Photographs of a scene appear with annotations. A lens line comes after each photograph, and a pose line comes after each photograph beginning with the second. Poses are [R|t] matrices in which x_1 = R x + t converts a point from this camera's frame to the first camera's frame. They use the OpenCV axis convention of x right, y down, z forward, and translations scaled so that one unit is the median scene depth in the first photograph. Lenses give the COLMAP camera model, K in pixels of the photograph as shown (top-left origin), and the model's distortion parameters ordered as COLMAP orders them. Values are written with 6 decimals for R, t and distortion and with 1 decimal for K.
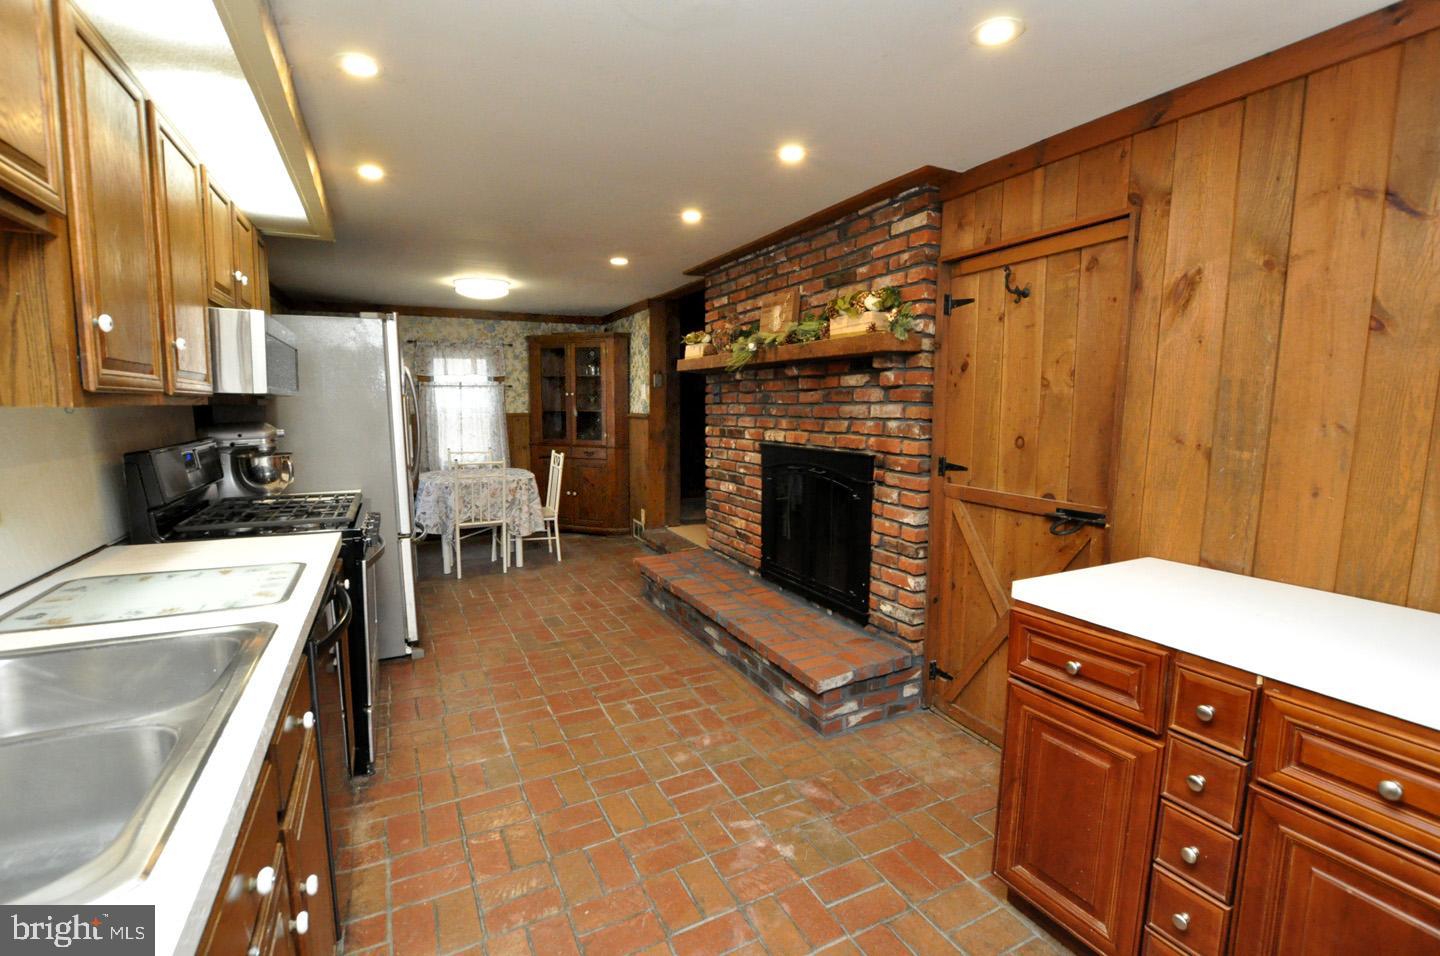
lens RADIAL K [[631.3, 0, 720.7], [0, 631.3, 481.6], [0, 0, 1]] dist [-0.034265, 0.003848]
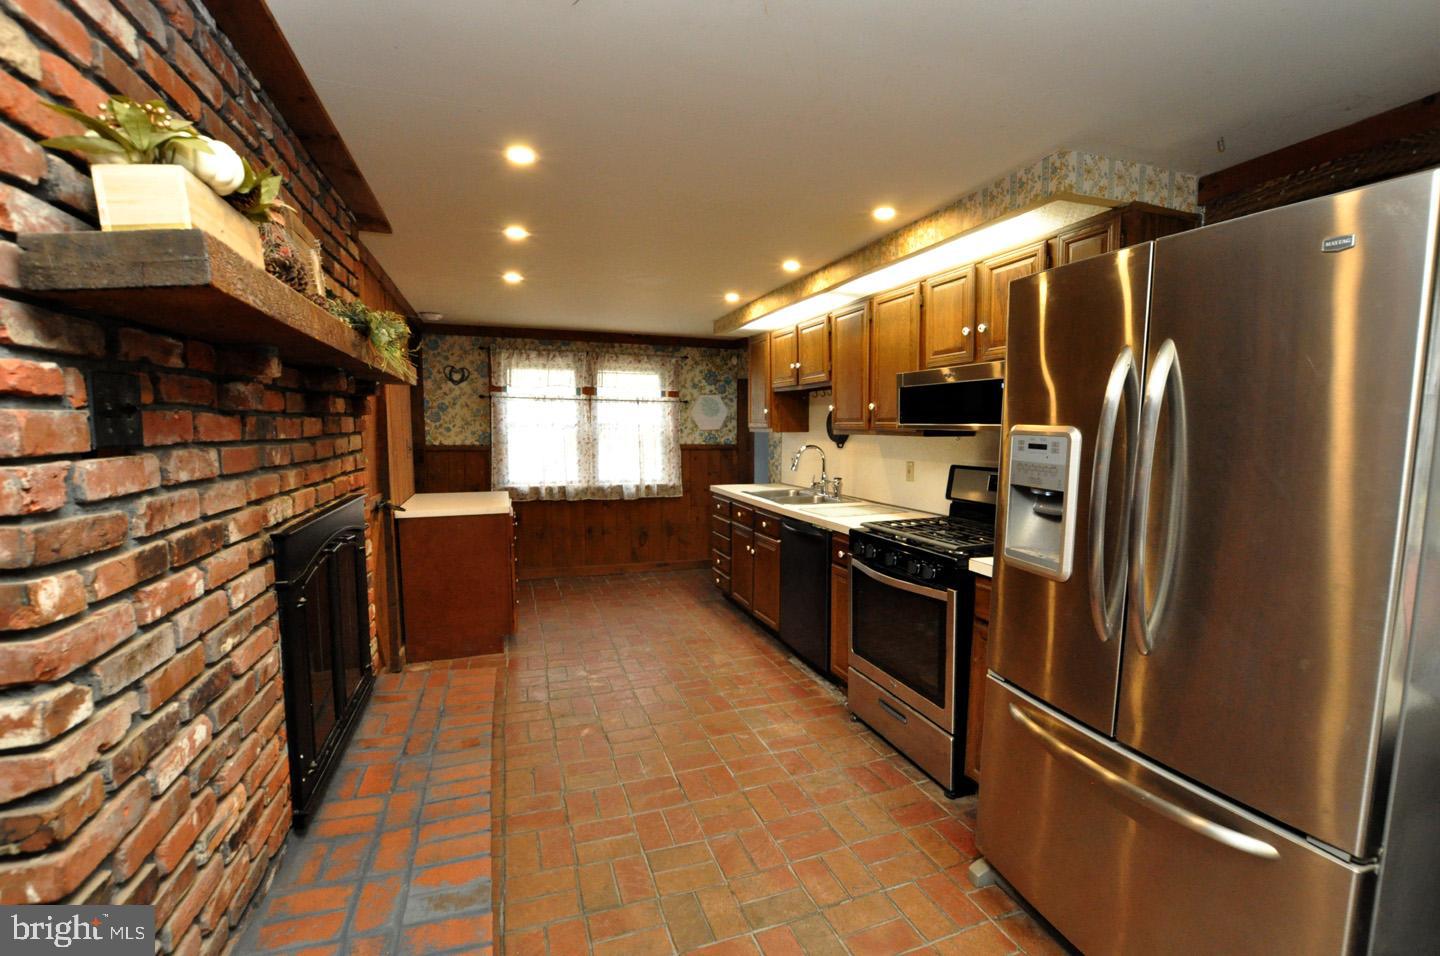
lens RADIAL K [[631.3, 0, 721.5], [0, 631.3, 475.6], [0, 0, 1]] dist [-0.034265, 0.003848]
pose [[-0.989261, -0.018816, 0.144940, -0.215055], [0.010519, 0.979942, 0.199006, -0.133011], [-0.145778, 0.198393, -0.969221, 1.006119]]
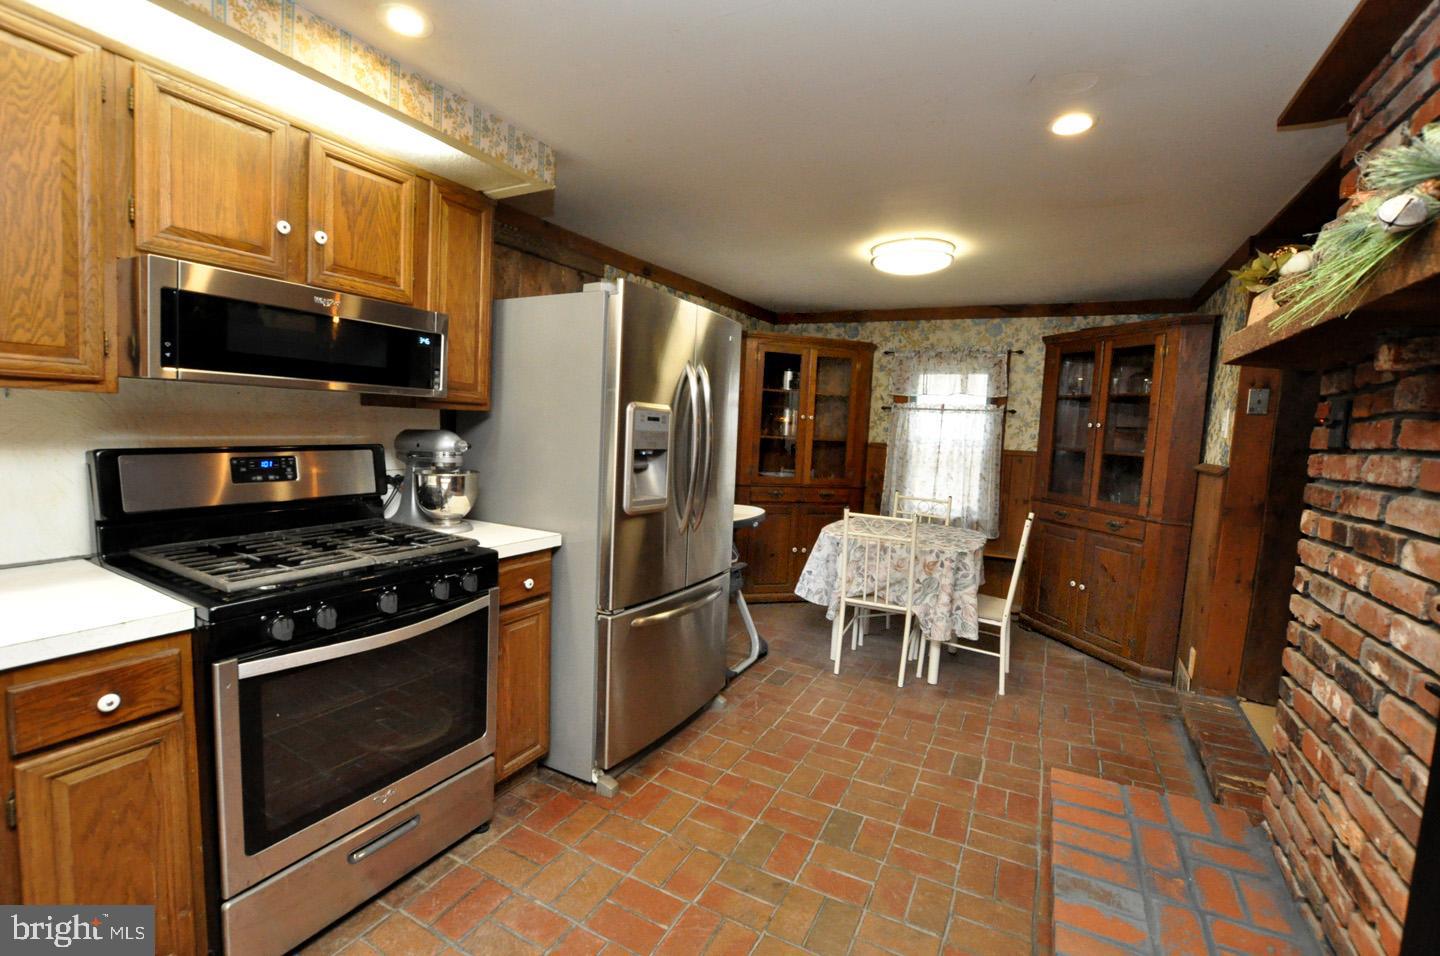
lens RADIAL K [[631.3, 0, 726.4], [0, 631.3, 478.9], [0, 0, 1]] dist [-0.034265, 0.003848]
pose [[0.571011, 0.096740, -0.815222, 0.068160], [-0.146869, 0.989050, 0.014495, -0.053273], [0.807698, 0.111454, 0.578967, 0.449654]]
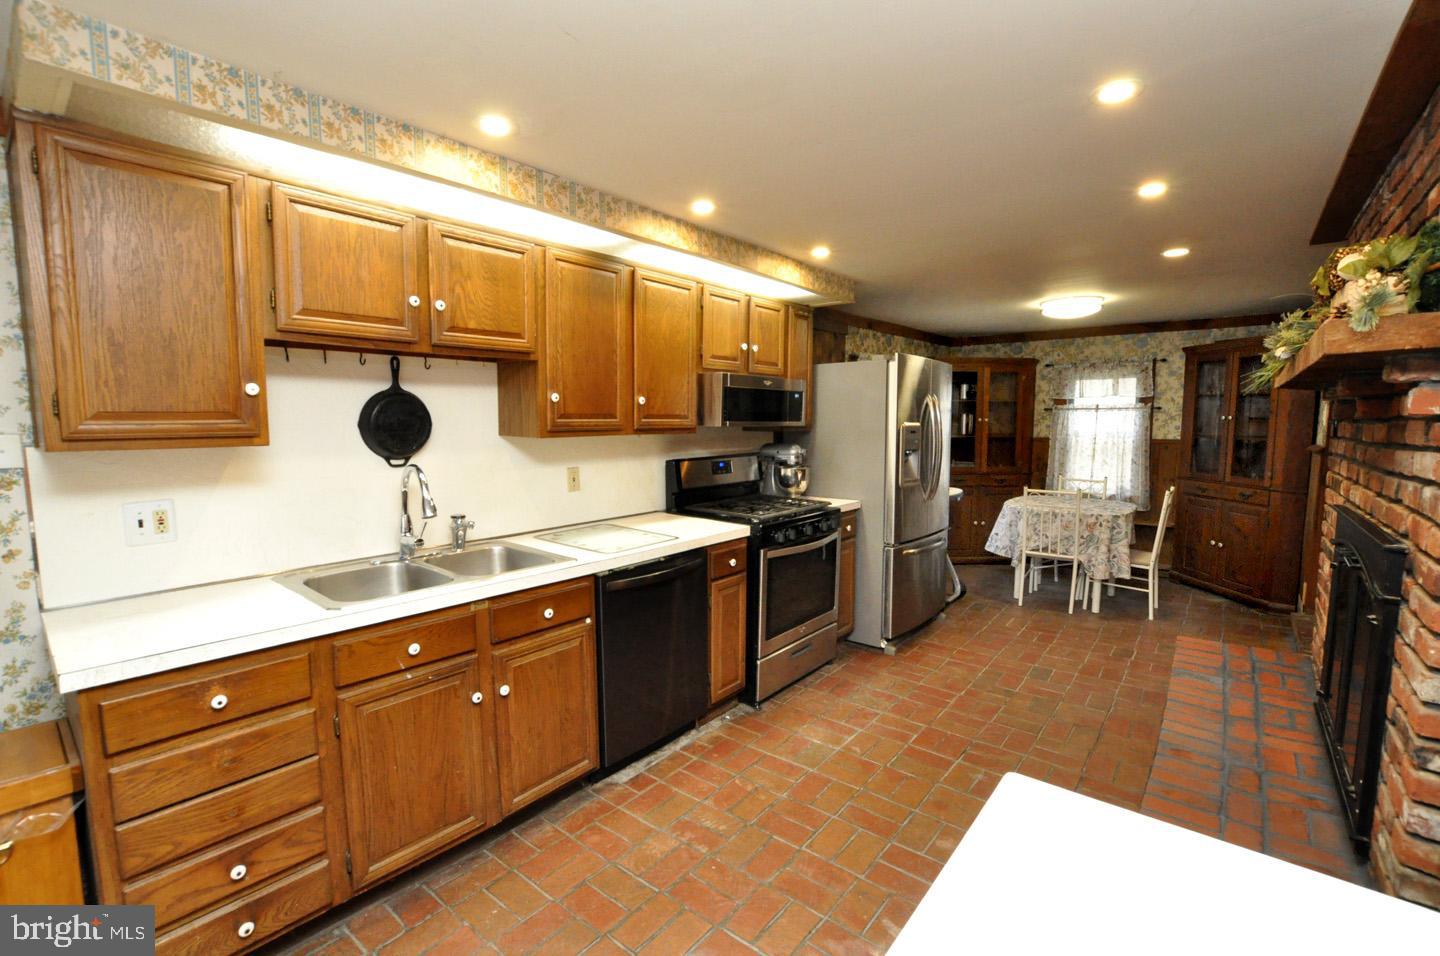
lens RADIAL K [[631.3, 0, 722.8], [0, 631.3, 481.3], [0, 0, 1]] dist [-0.034265, 0.003848]
pose [[0.392689, 0.088083, -0.915444, 0.273806], [-0.111944, 0.992579, 0.047485, -0.032719], [0.912833, 0.083832, 0.399635, 0.159642]]
